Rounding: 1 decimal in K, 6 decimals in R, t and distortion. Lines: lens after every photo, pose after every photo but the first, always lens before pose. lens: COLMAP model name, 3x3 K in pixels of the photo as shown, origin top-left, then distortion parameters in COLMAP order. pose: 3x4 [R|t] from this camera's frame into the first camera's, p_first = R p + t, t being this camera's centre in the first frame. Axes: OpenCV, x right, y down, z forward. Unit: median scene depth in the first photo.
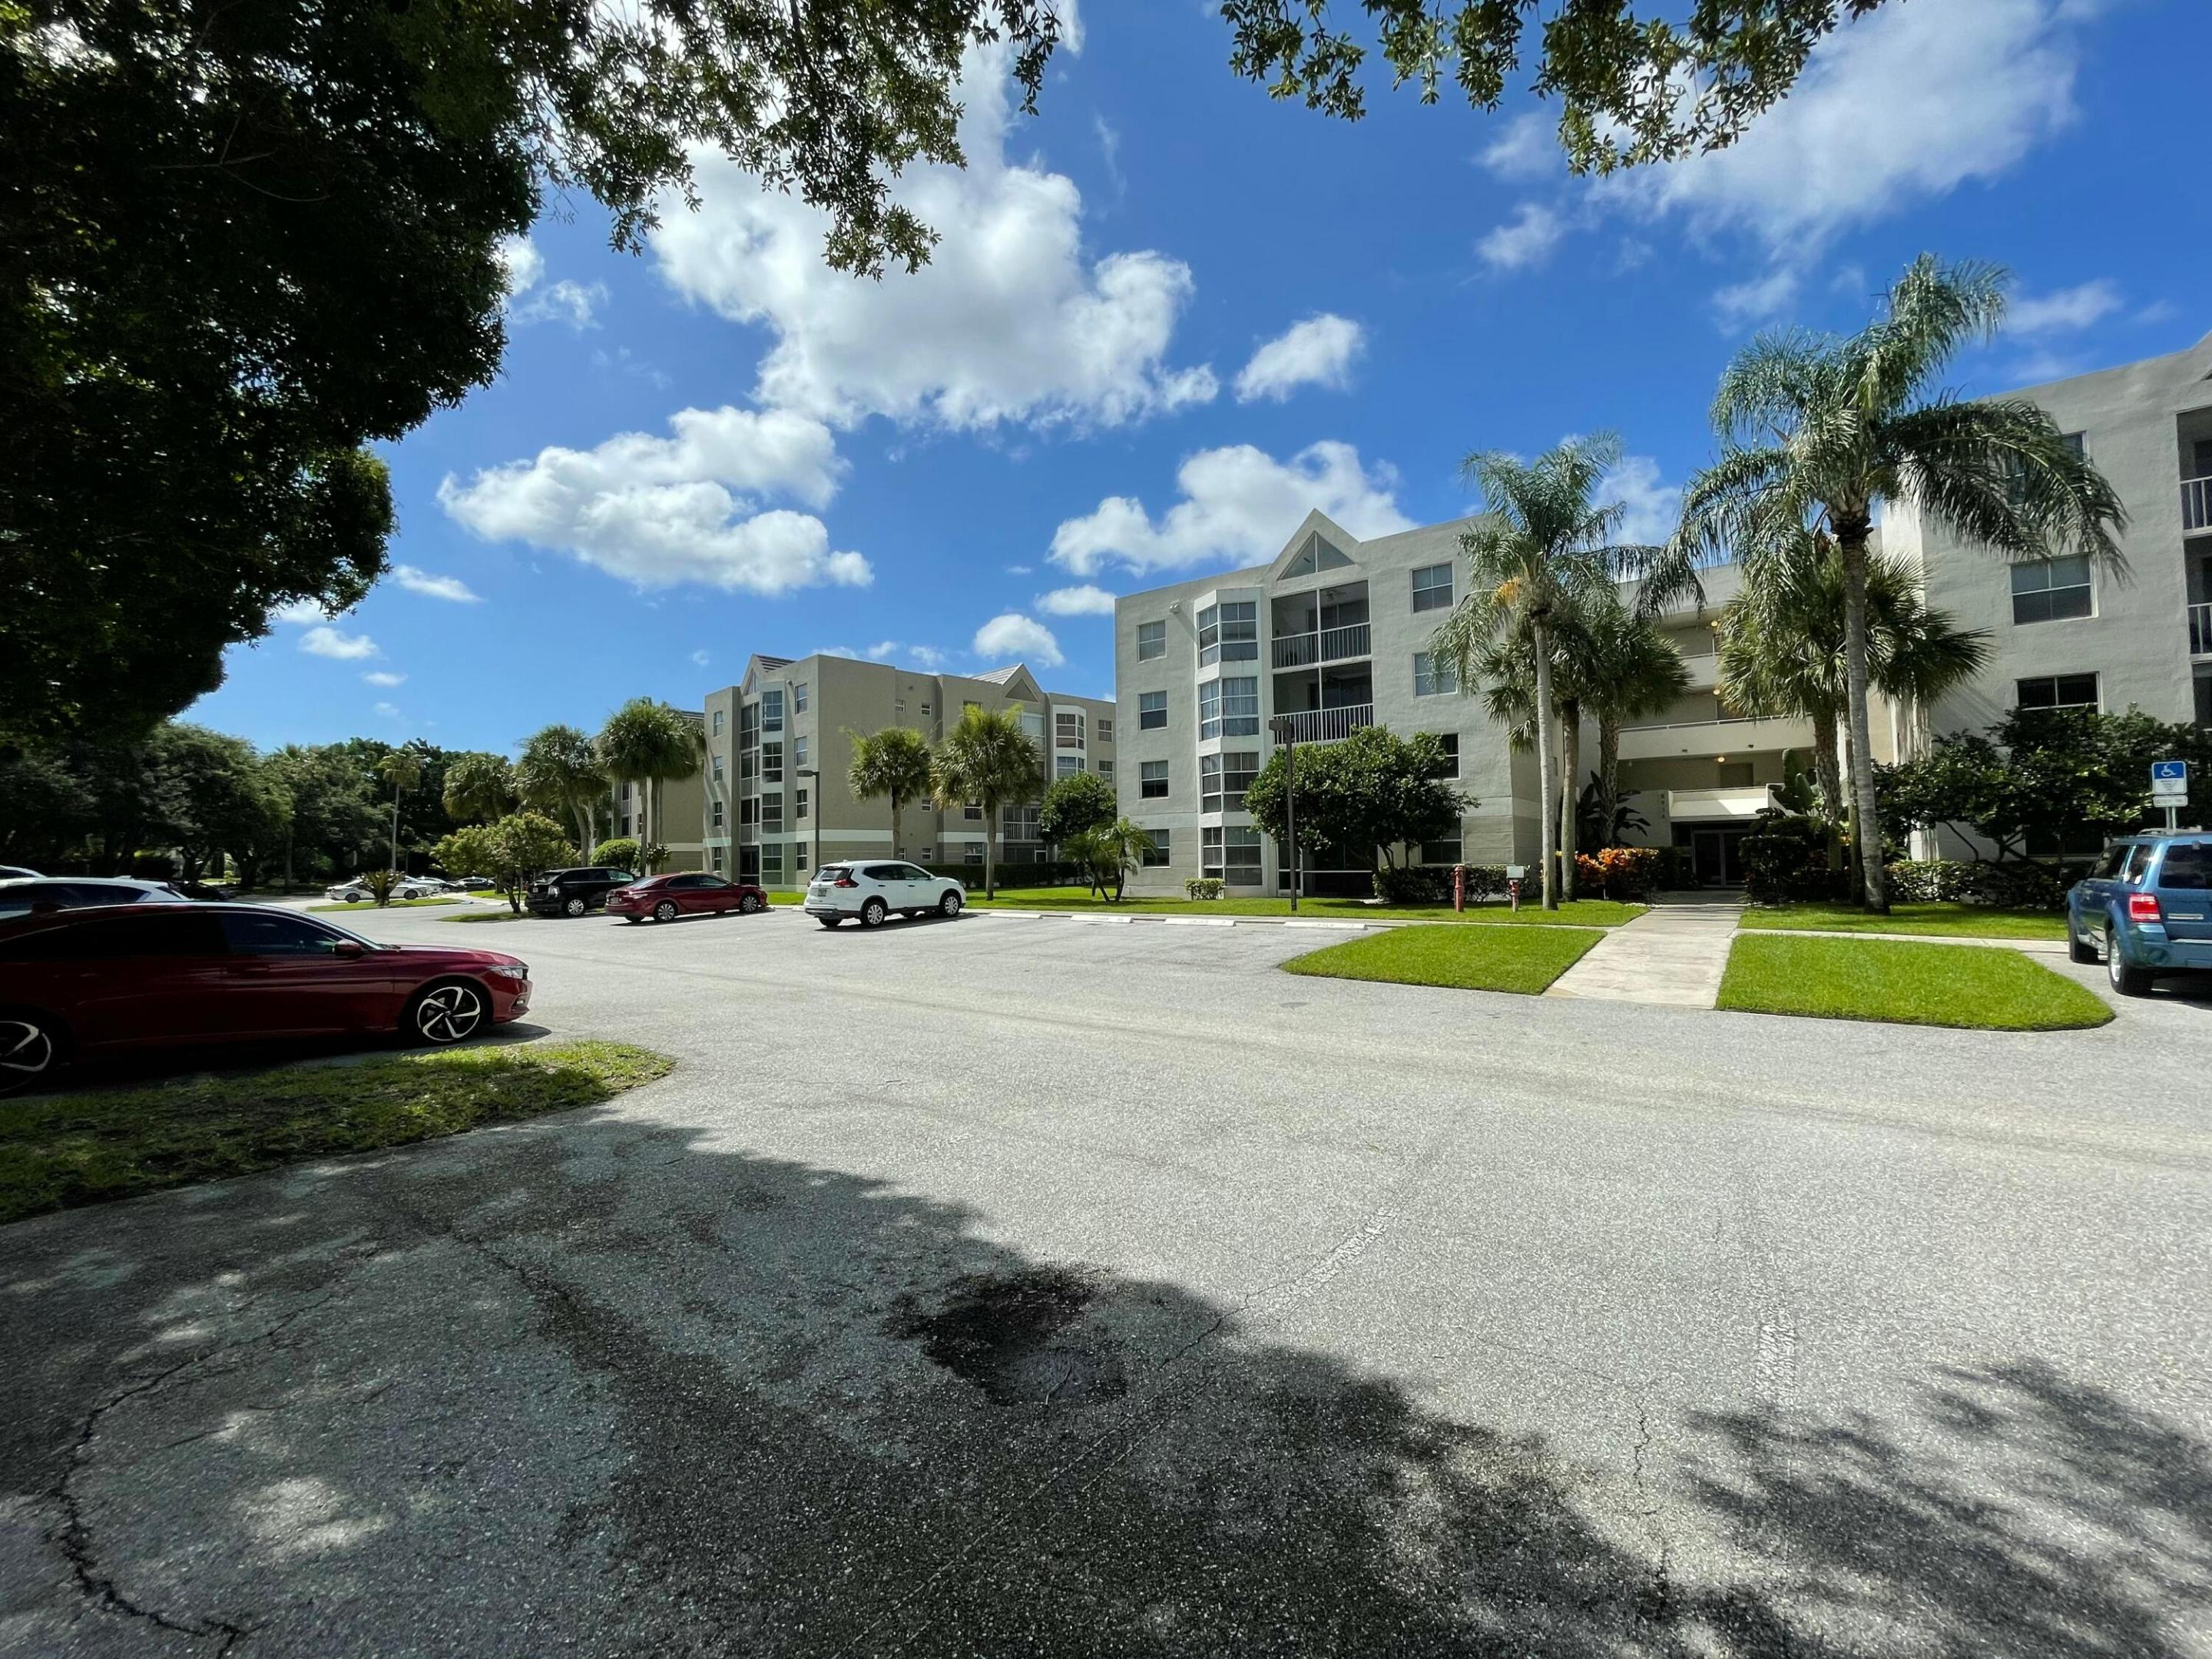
lens RADIAL K [[888.4, 0, 1106.0], [0, 888.4, 829.5], [0, 0, 1]] dist [0.001047, 0.000053]
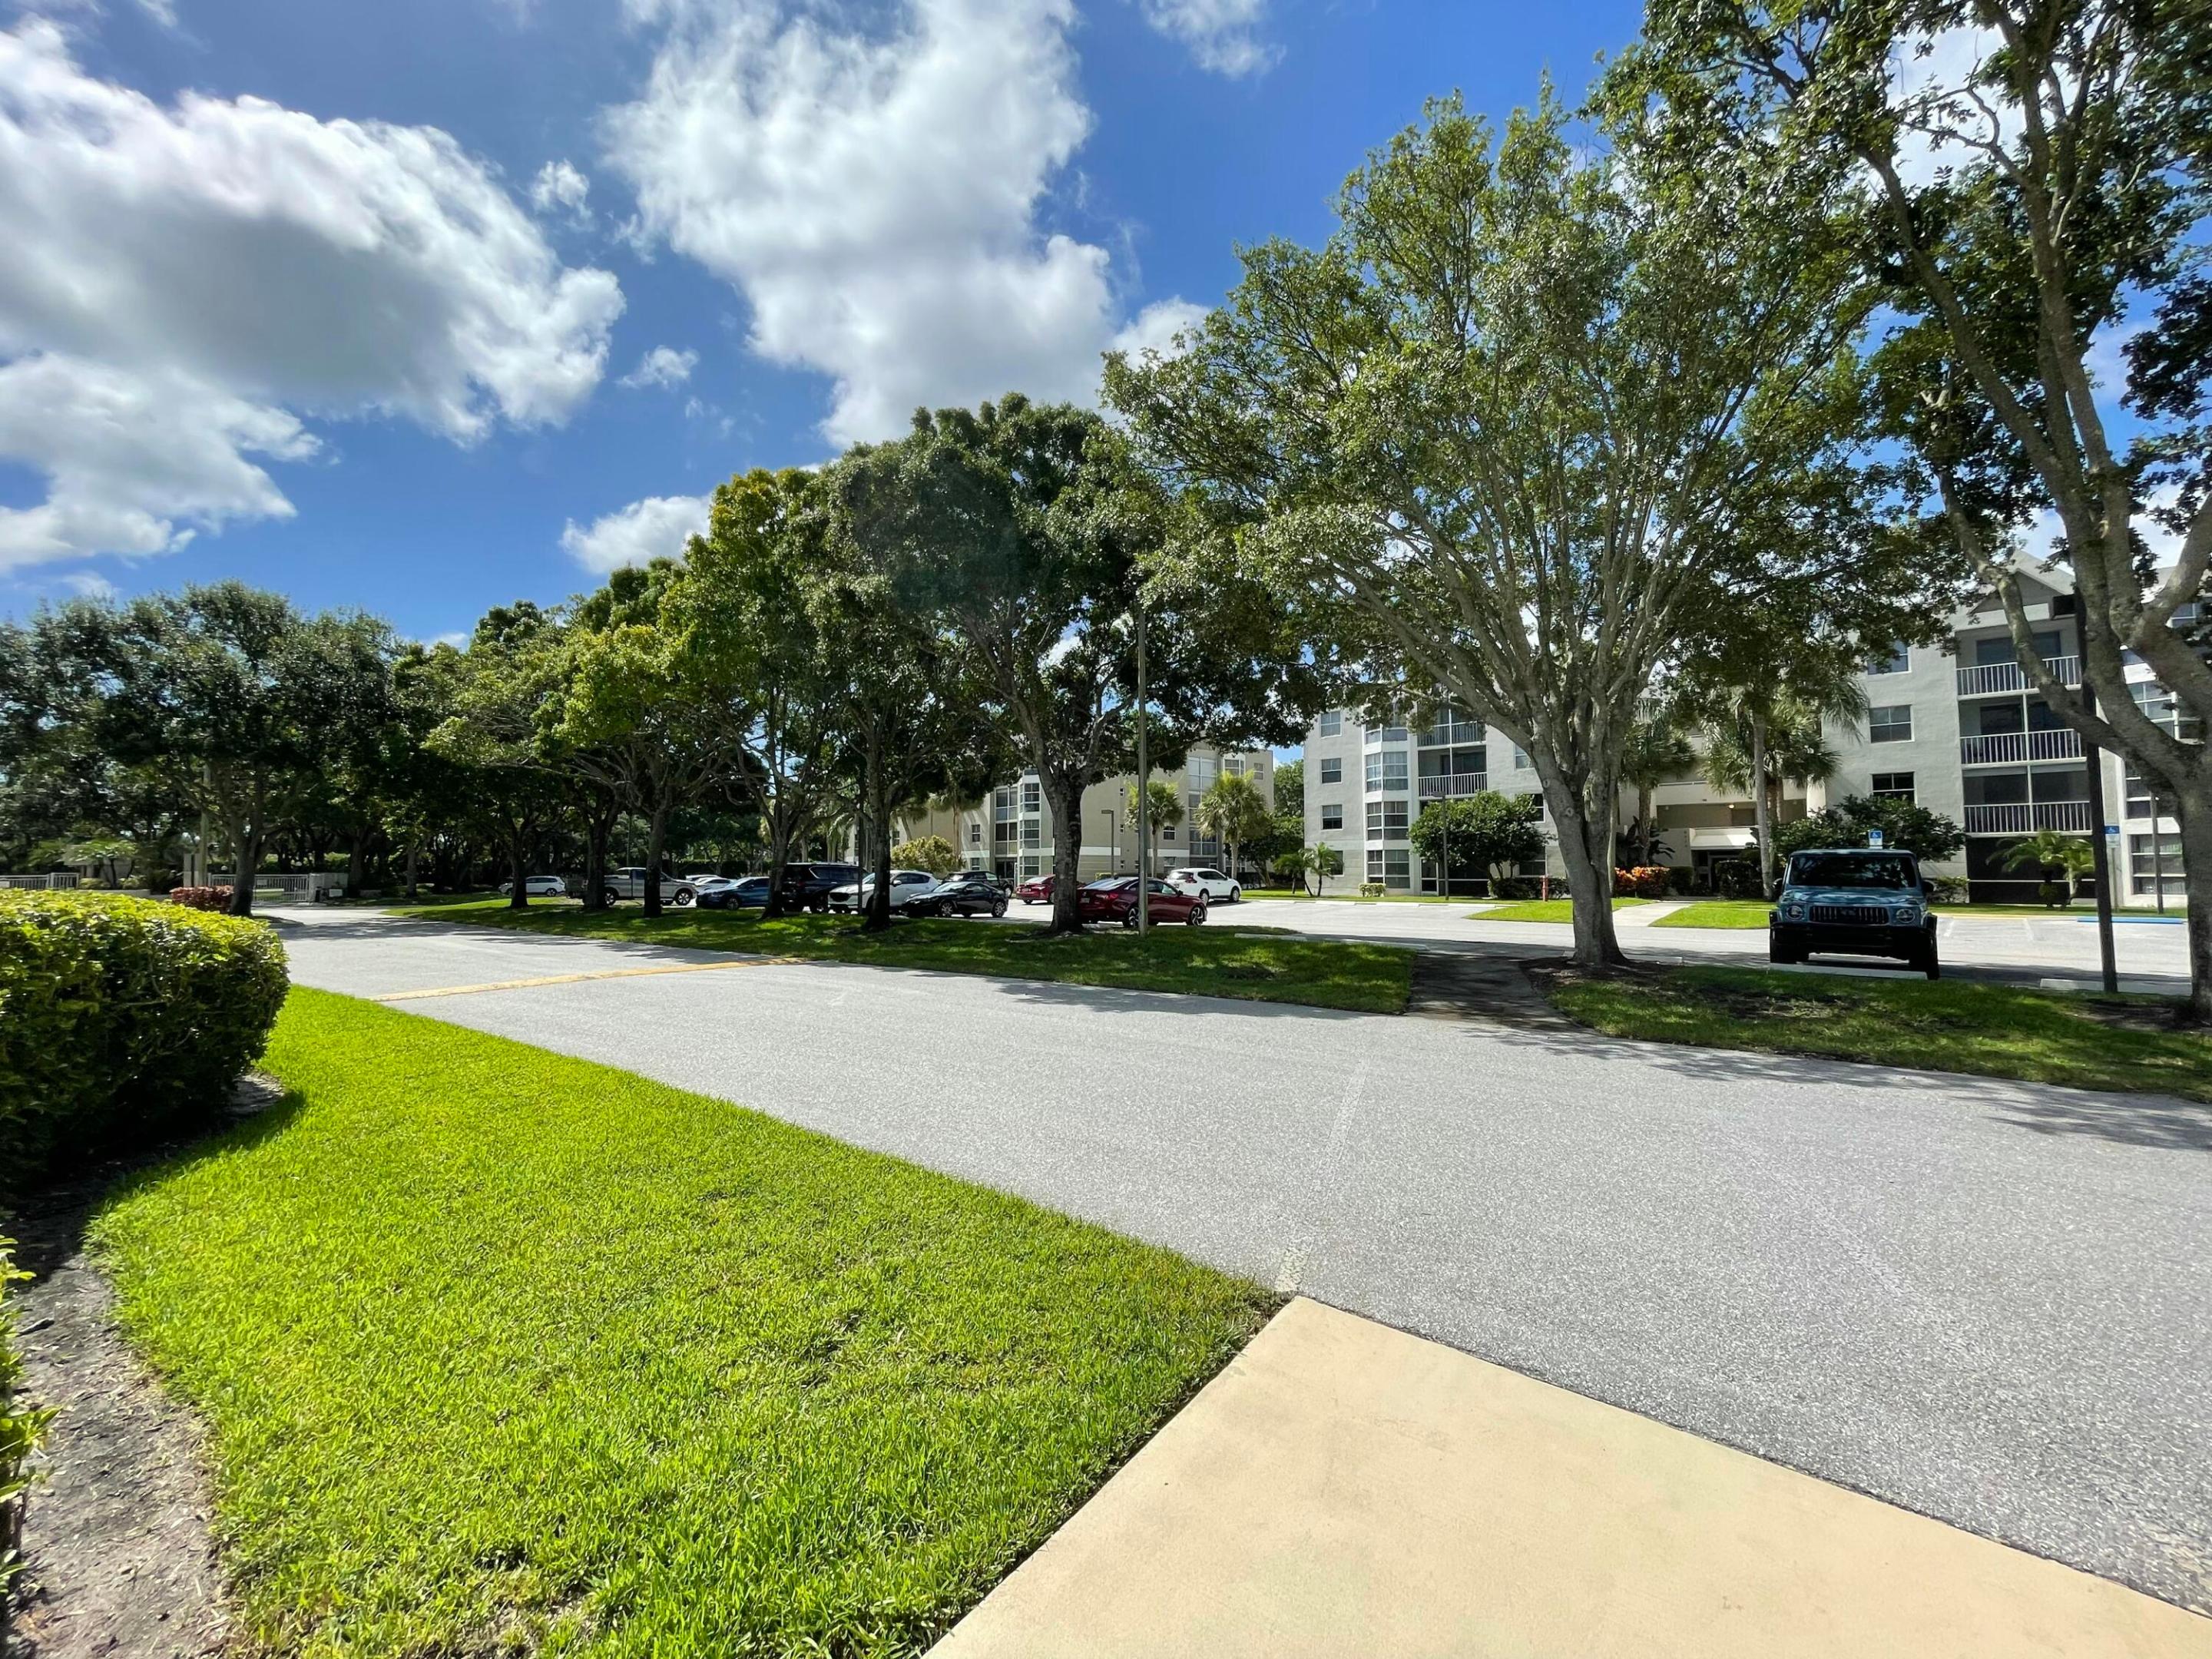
lens RADIAL K [[892.2, 0, 1109.0], [0, 892.2, 821.8], [0, 0, 1]] dist [-0.000561, -0.000100]
pose [[0.997826, 0.010190, -0.065111, -0.244910], [-0.011665, 0.999683, -0.022316, -0.011523], [0.064863, 0.023027, 0.997628, -0.573194]]
